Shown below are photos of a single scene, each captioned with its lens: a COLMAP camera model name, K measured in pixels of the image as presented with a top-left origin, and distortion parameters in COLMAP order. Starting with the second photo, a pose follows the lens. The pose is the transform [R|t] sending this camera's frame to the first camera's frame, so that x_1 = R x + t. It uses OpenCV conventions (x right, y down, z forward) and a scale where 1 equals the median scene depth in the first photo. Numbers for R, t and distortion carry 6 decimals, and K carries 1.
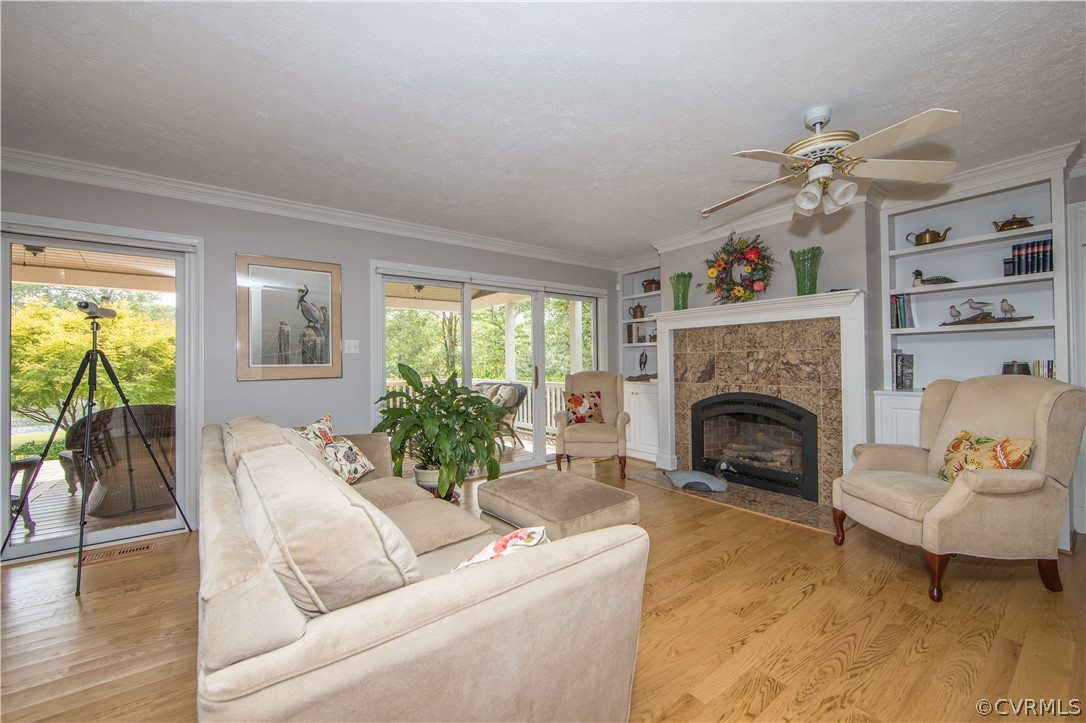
lens RADIAL K [[431.7, 0, 546.5], [0, 431.7, 360.1], [0, 0, 1]] dist [-0.001189, 0.000004]
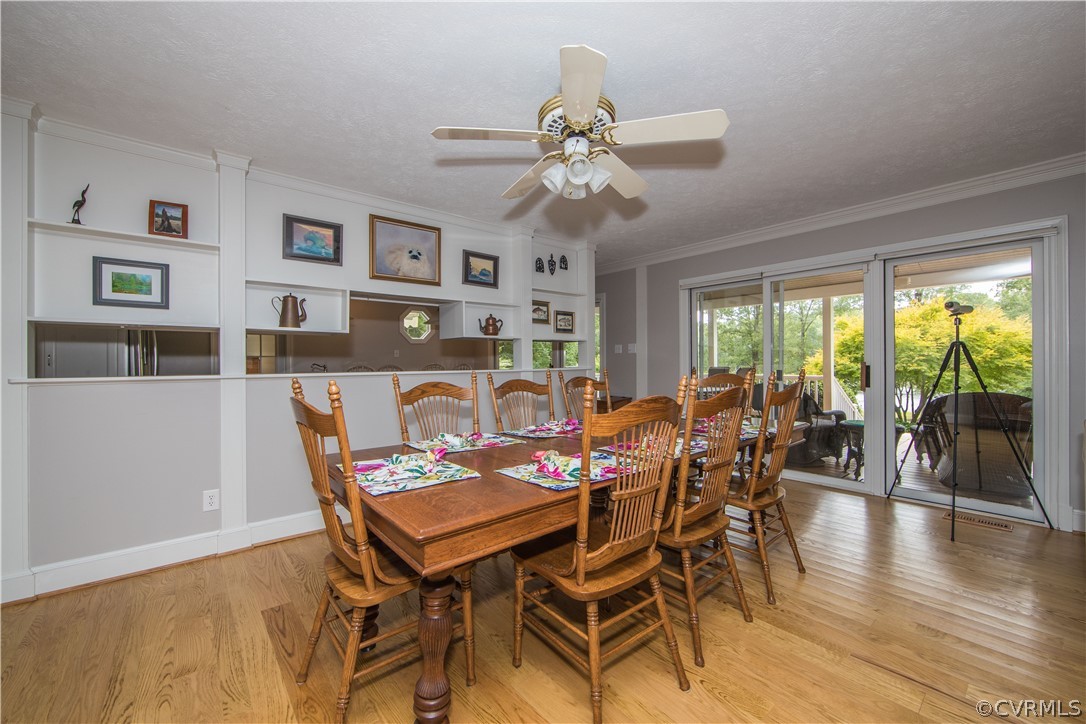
lens RADIAL K [[431.7, 0, 546.5], [0, 431.7, 360.6], [0, 0, 1]] dist [-0.001189, 0.000004]
pose [[0.070858, 0.007651, -0.997457, 0.044210], [0.014993, 0.999849, 0.008735, 0.000964], [0.997374, -0.015574, 0.070732, -0.178149]]
